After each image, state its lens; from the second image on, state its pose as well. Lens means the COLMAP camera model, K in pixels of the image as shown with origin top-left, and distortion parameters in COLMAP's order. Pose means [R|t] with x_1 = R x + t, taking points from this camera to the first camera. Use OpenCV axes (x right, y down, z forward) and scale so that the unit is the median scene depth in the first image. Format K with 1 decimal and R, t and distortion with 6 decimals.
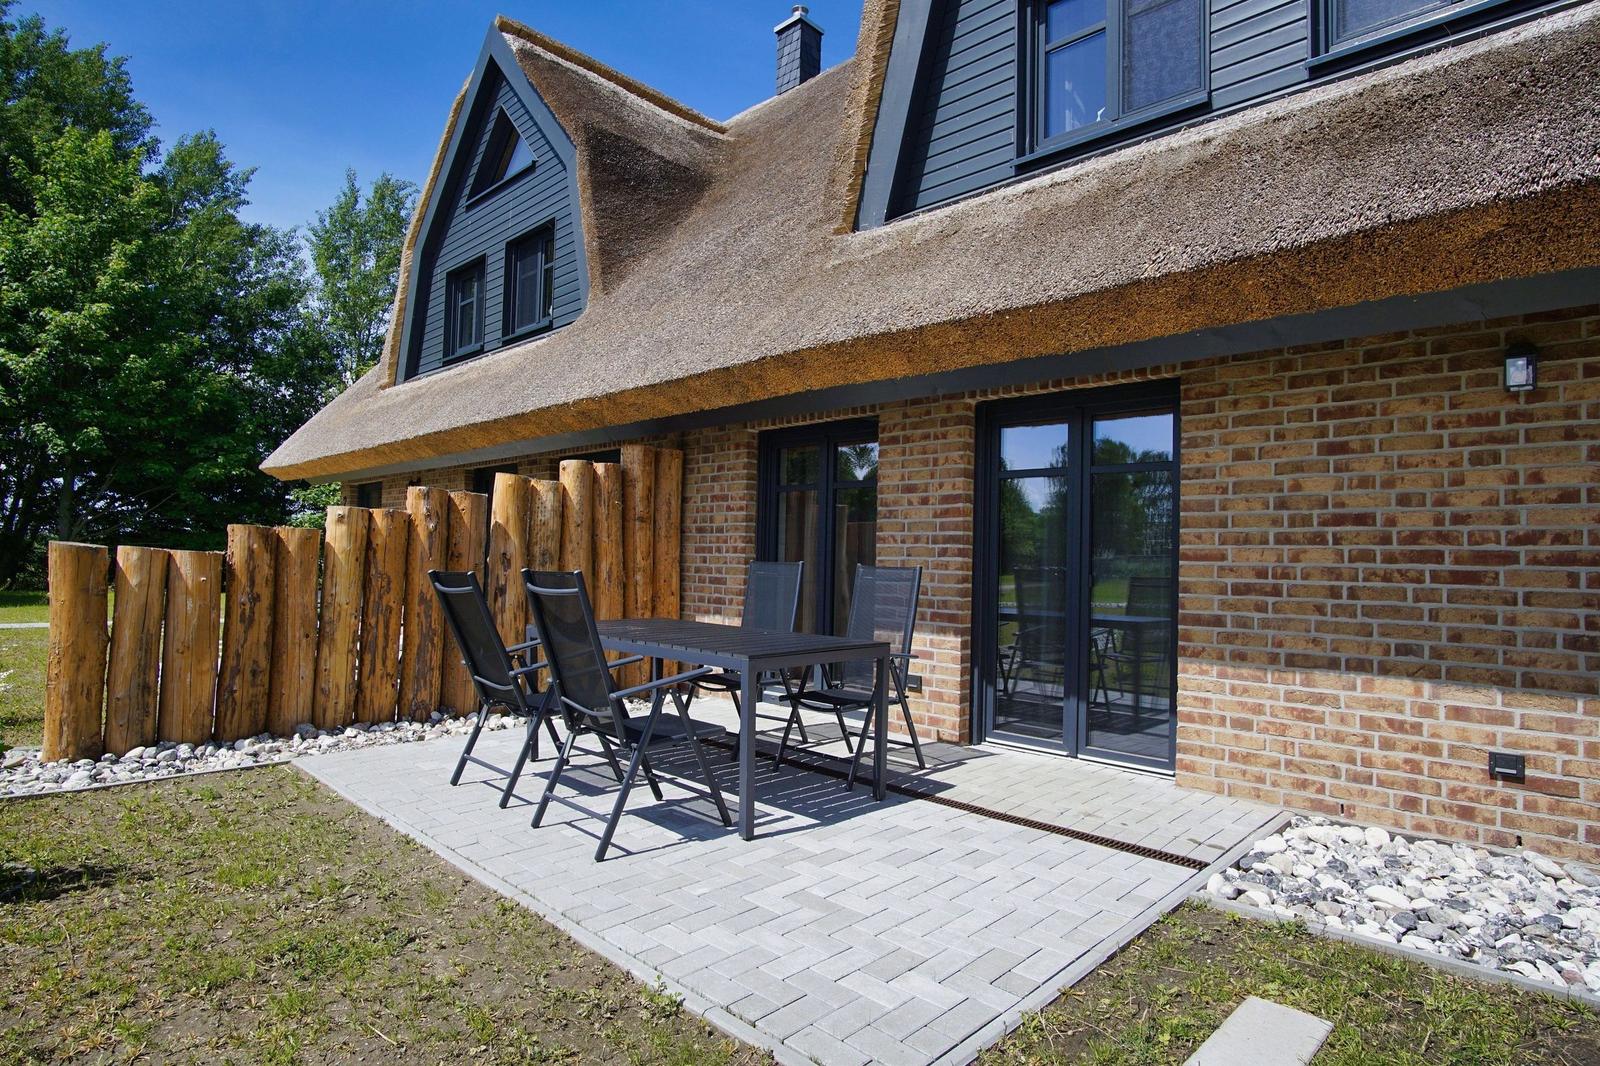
lens RADIAL K [[857.7, 0, 793.0], [0, 857.7, 540.5], [0, 0, 1]] dist [-0.035229, 0.009139]
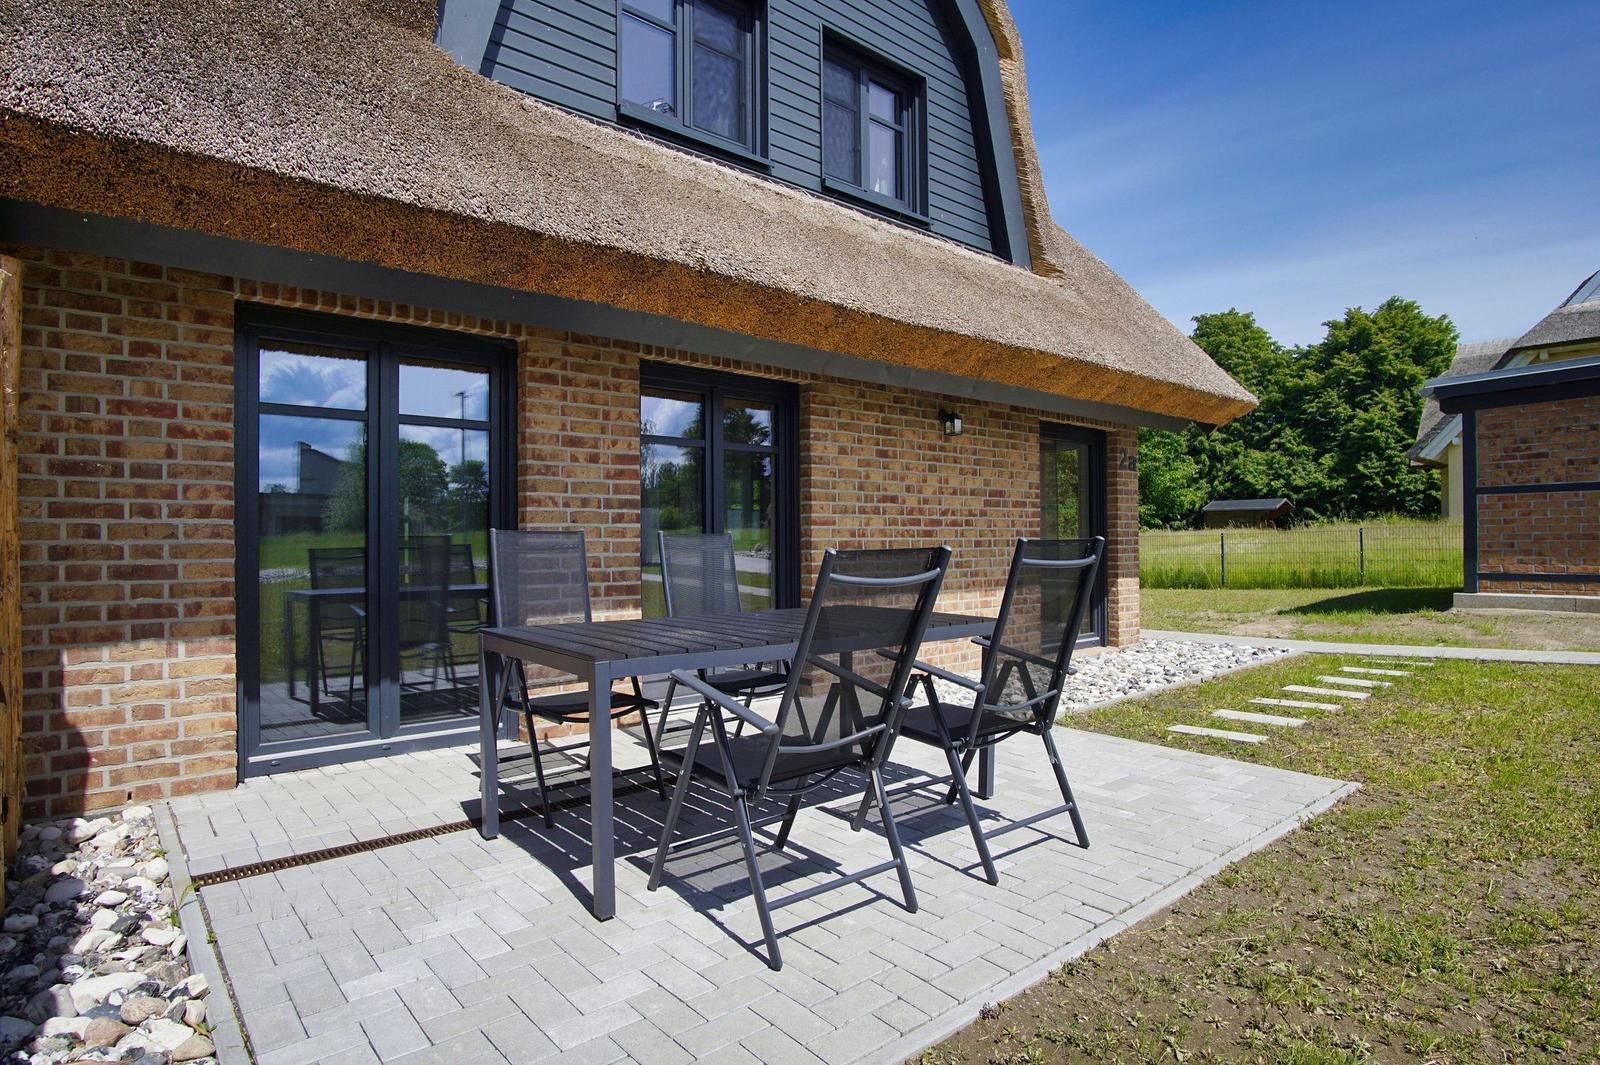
lens RADIAL K [[857.7, 0, 793.0], [0, 857.7, 540.0], [0, 0, 1]] dist [-0.035229, 0.009139]
pose [[0.090874, -0.021925, 0.995621, -0.912259], [-0.017166, 0.999575, 0.023579, 0.016158], [-0.995714, -0.019234, 0.090459, 0.956981]]
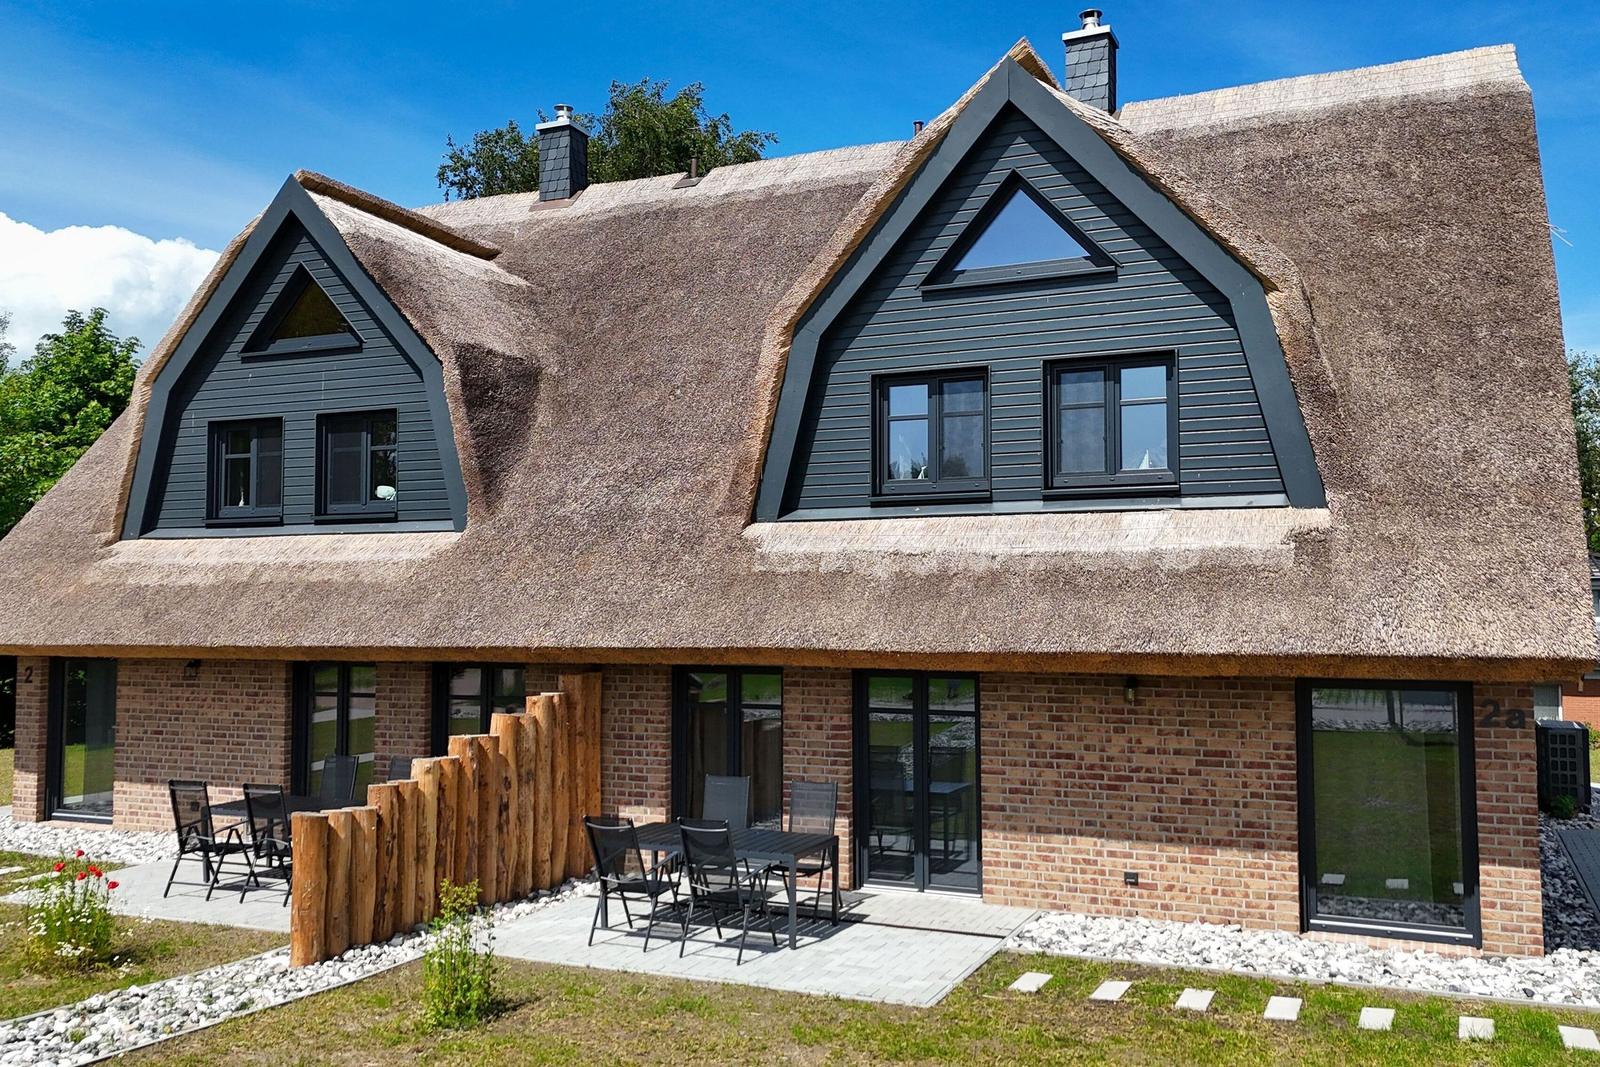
lens RADIAL K [[1377.9, 0, 800.0], [0, 1377.9, 533.5], [0, 0, 1]] dist [0.114259, -0.168673]
pose [[0.938577, -0.008249, 0.344970, -0.943598], [0.015743, 0.999697, -0.018927, -0.452823], [-0.344710, 0.023195, 0.938423, -1.681266]]
